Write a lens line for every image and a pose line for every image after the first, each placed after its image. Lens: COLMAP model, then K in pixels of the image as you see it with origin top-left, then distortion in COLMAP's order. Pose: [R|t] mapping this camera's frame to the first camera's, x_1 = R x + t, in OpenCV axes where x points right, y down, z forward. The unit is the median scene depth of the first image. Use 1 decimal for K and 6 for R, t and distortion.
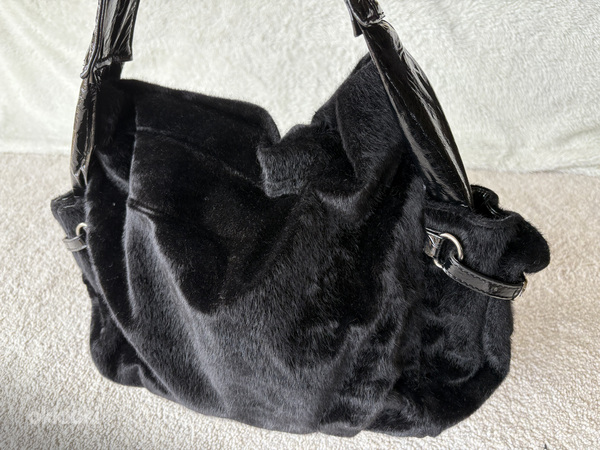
lens RADIAL K [[456.9, 0, 300.8], [0, 456.9, 222.6], [0, 0, 1]] dist [0.047142, -0.059070]
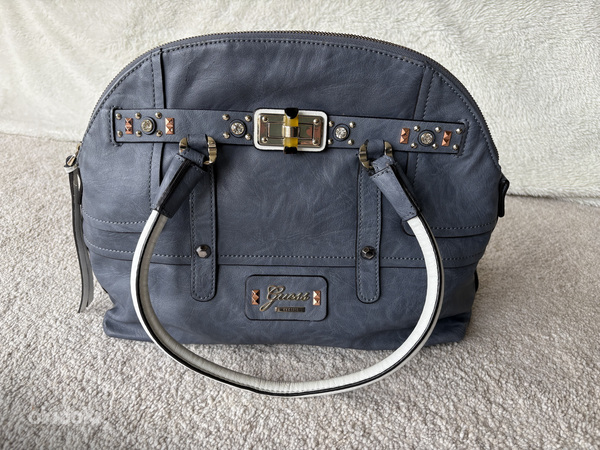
lens RADIAL K [[456.9, 0, 300.5], [0, 456.9, 223.7], [0, 0, 1]] dist [0.047142, -0.059070]
pose [[0.993952, 0.109520, -0.008011, 0.051577], [-0.109777, 0.989138, -0.097754, 0.120468], [-0.002782, 0.098042, 0.995178, 0.085279]]
